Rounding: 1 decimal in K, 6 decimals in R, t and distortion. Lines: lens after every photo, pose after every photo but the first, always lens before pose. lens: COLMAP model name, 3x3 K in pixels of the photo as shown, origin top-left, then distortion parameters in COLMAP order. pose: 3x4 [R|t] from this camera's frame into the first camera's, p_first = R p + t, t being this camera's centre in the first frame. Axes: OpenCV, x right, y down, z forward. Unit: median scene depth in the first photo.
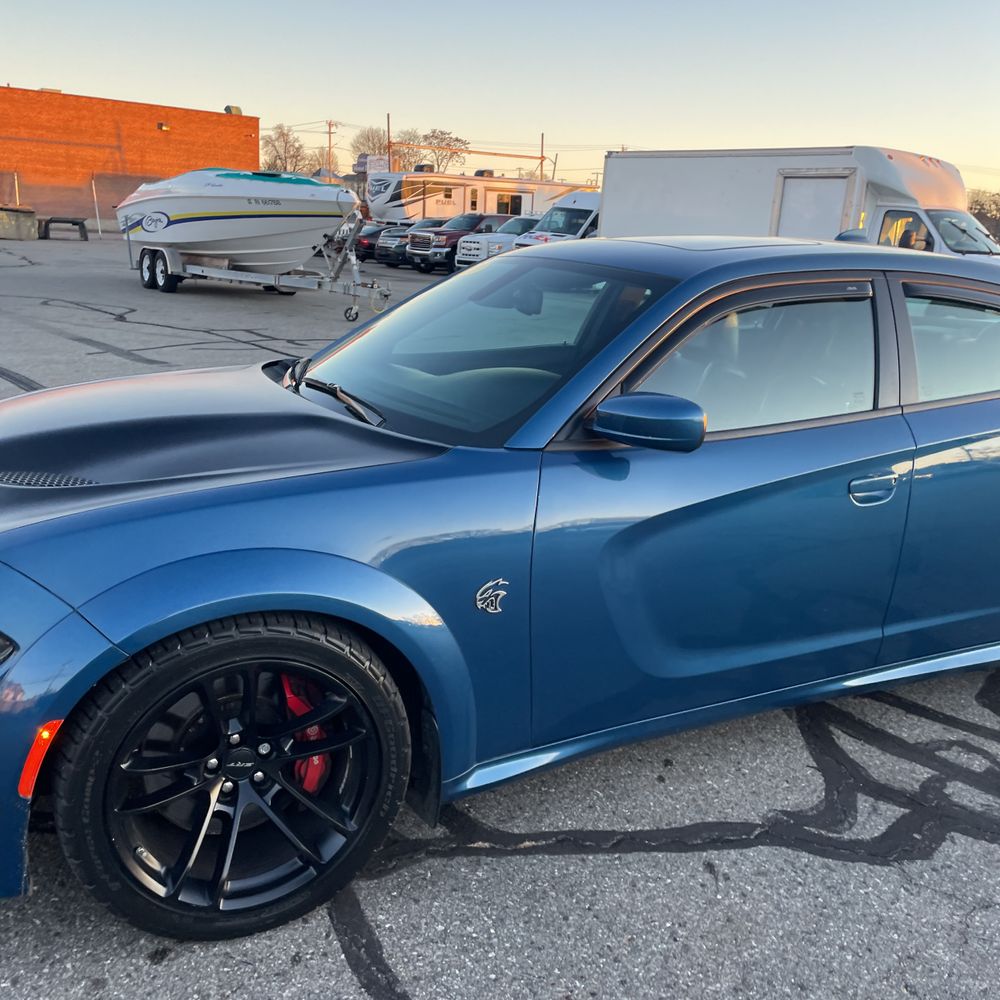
lens RADIAL K [[995.9, 0, 498.4], [0, 995.9, 490.8], [0, 0, 1]] dist [0.092530, -0.112671]
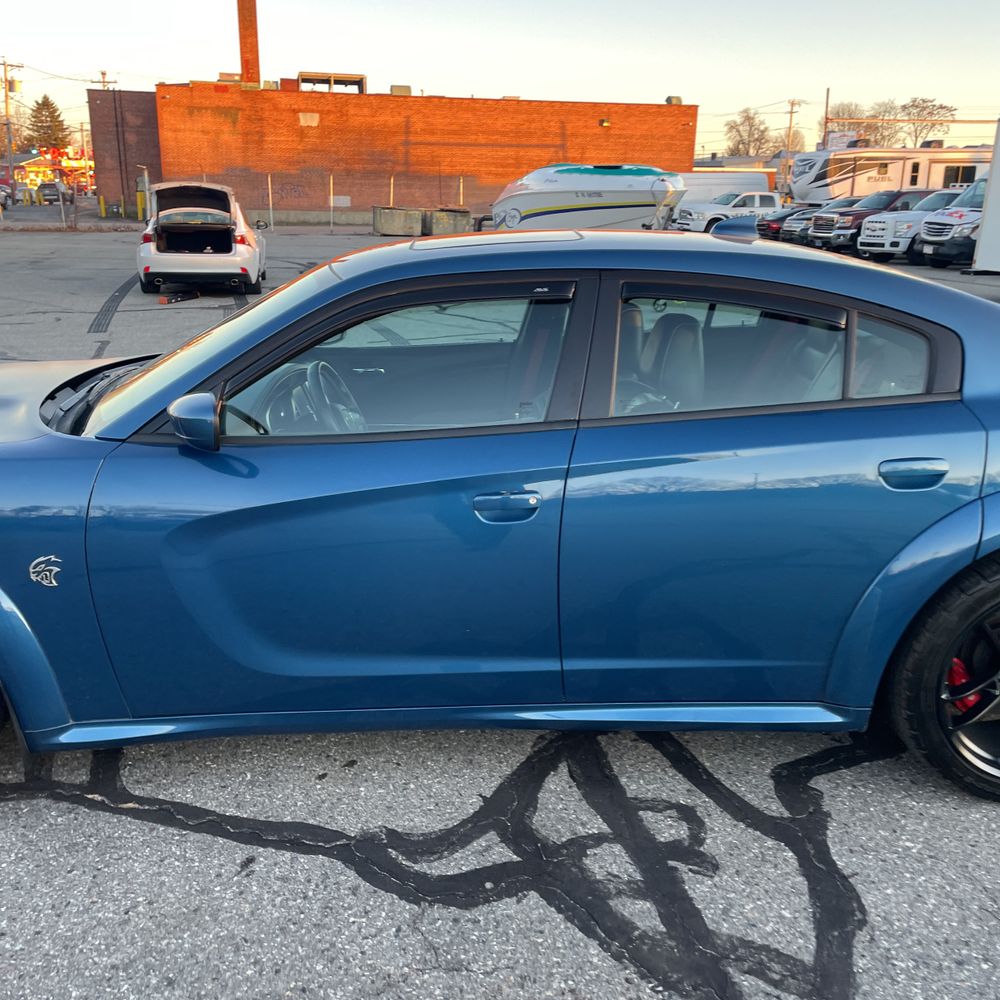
lens RADIAL K [[999.7, 0, 495.8], [0, 999.7, 479.9], [0, 0, 1]] dist [0.095841, -0.111773]
pose [[0.906120, 0.075866, -0.416162, 0.793359], [-0.075051, 0.997011, 0.018344, -0.045817], [0.416310, 0.014612, 0.909105, 0.162108]]
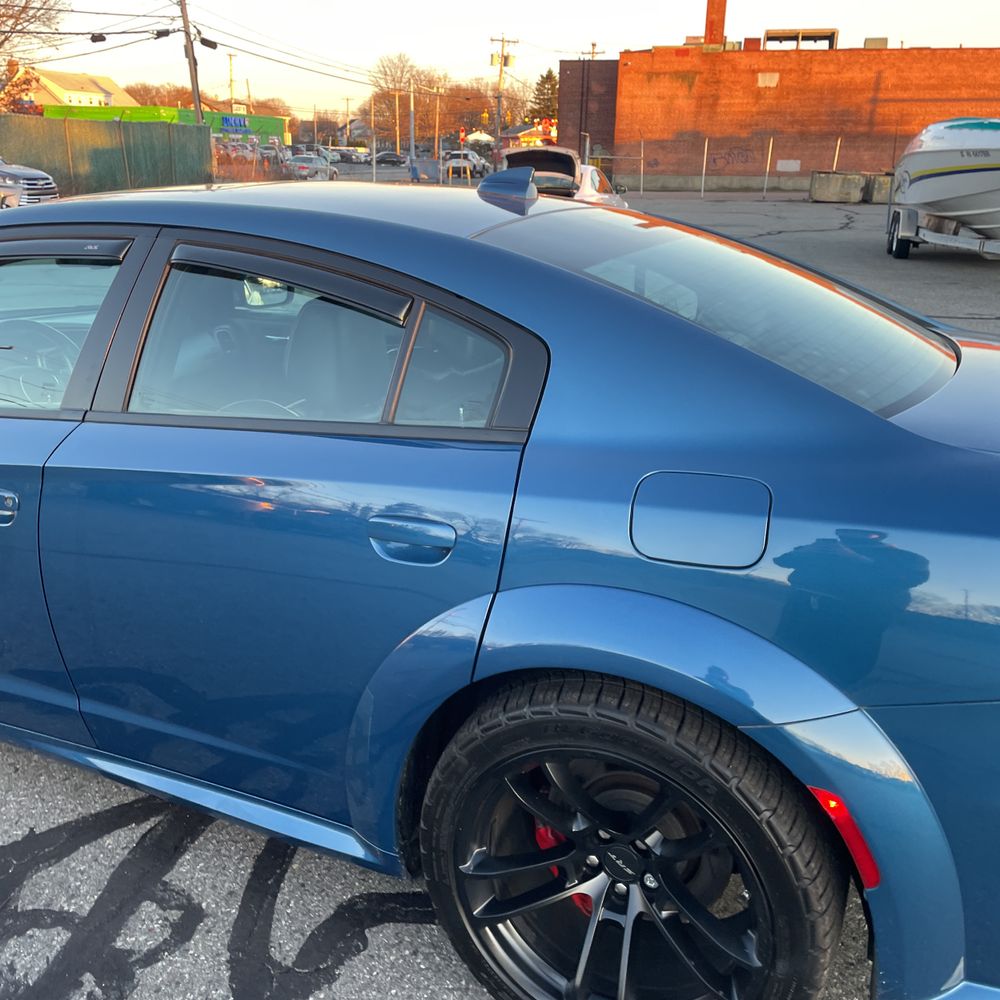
lens RADIAL K [[995.9, 0, 498.4], [0, 995.9, 490.8], [0, 0, 1]] dist [0.092530, -0.112671]
pose [[0.635402, 0.202169, -0.745247, 1.281933], [-0.177198, 0.977538, 0.114105, -0.186936], [0.751575, 0.059554, 0.656953, 0.828584]]
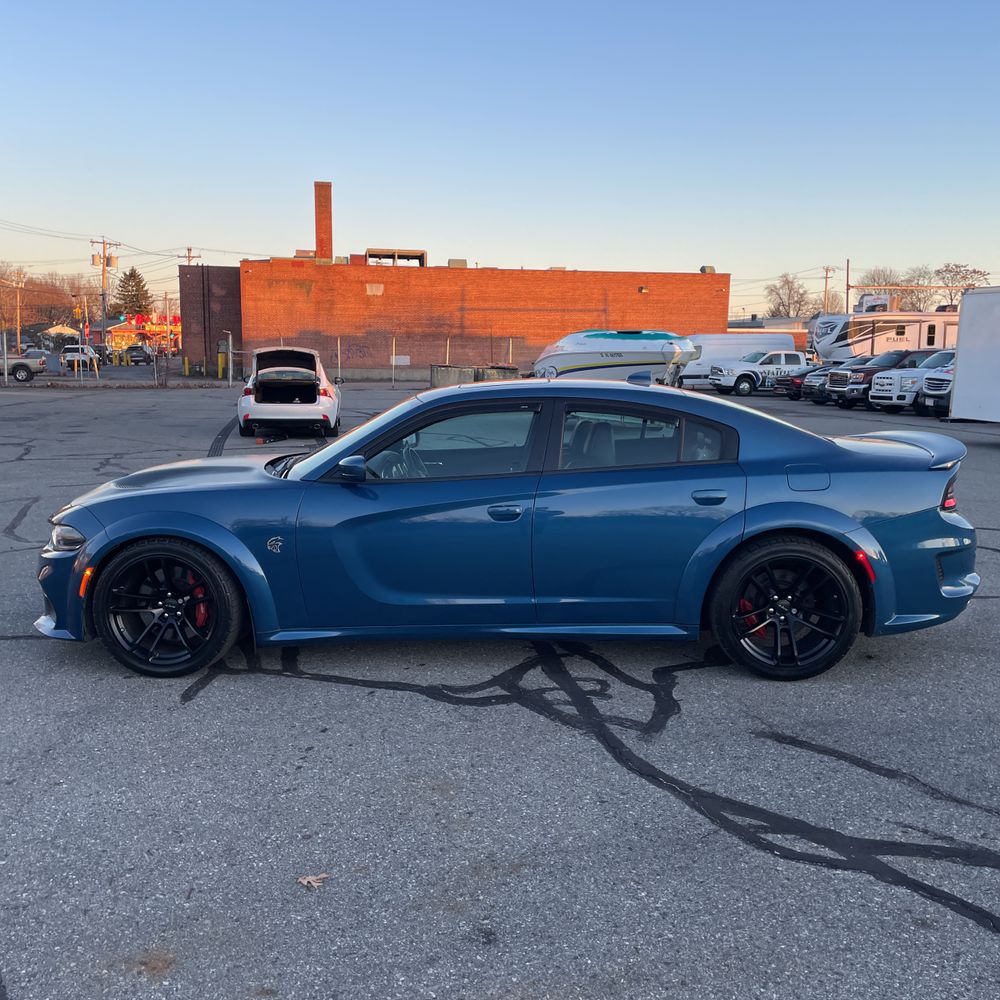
lens RADIAL K [[987.3, 0, 504.6], [0, 987.3, 486.0], [0, 0, 1]] dist [0.087922, -0.112509]
pose [[0.887554, 0.018151, -0.460346, 1.276464], [-0.082587, 0.989306, -0.120223, 0.174907], [0.453241, 0.144723, 0.879561, -0.633779]]
